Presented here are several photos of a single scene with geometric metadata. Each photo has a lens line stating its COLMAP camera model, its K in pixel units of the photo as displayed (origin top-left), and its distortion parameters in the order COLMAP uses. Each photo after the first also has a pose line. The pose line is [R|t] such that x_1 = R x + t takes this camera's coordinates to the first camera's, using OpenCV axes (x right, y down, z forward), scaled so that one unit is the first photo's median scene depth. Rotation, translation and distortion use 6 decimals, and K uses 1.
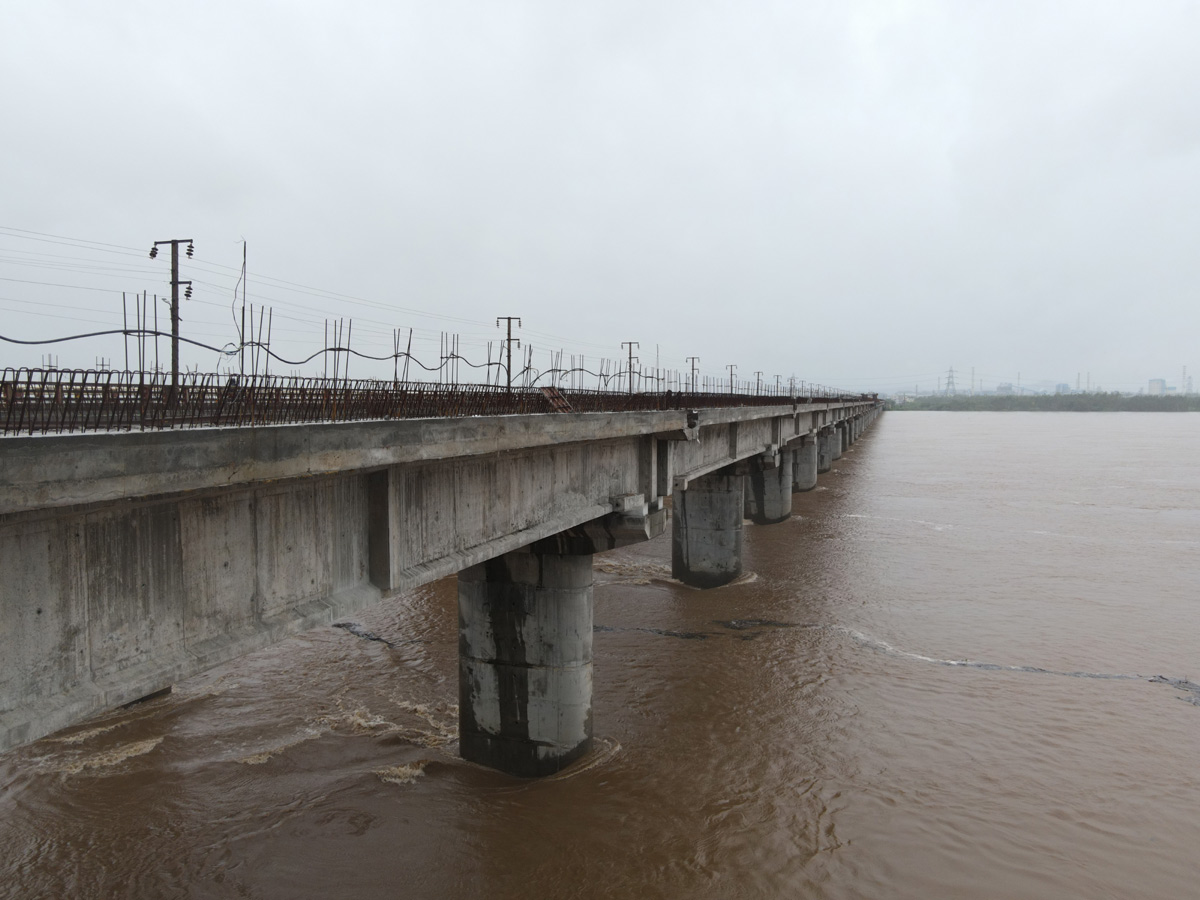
lens RADIAL K [[884.6, 0, 600.1], [0, 884.6, 451.5], [0, 0, 1]] dist [-0.003623, 0.004604]
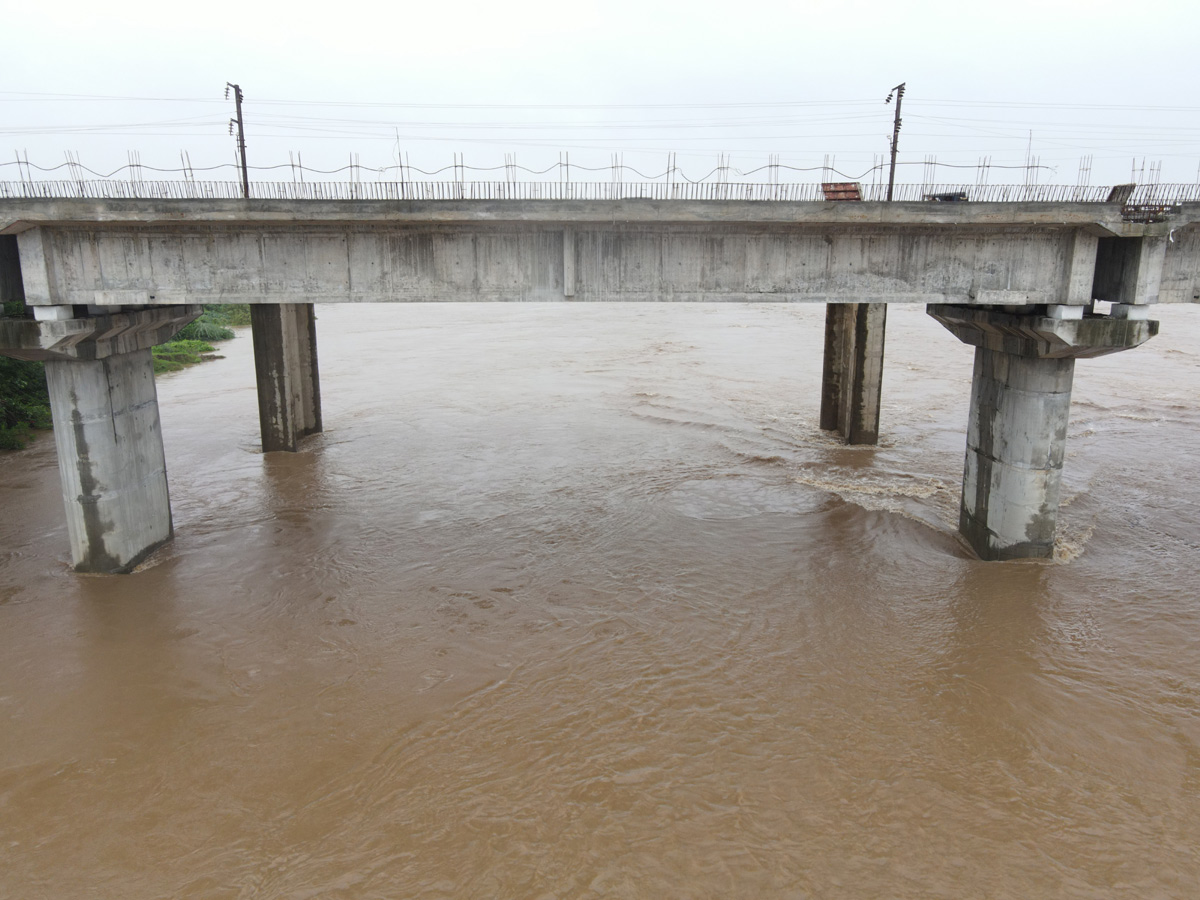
lens RADIAL K [[884.6, 0, 599.6], [0, 884.6, 450.5], [0, 0, 1]] dist [-0.003623, 0.004604]
pose [[0.341765, 0.208369, -0.916394, 1.721269], [-0.054603, 0.977866, 0.201982, 0.101003], [0.938198, -0.018993, 0.345578, 0.438932]]
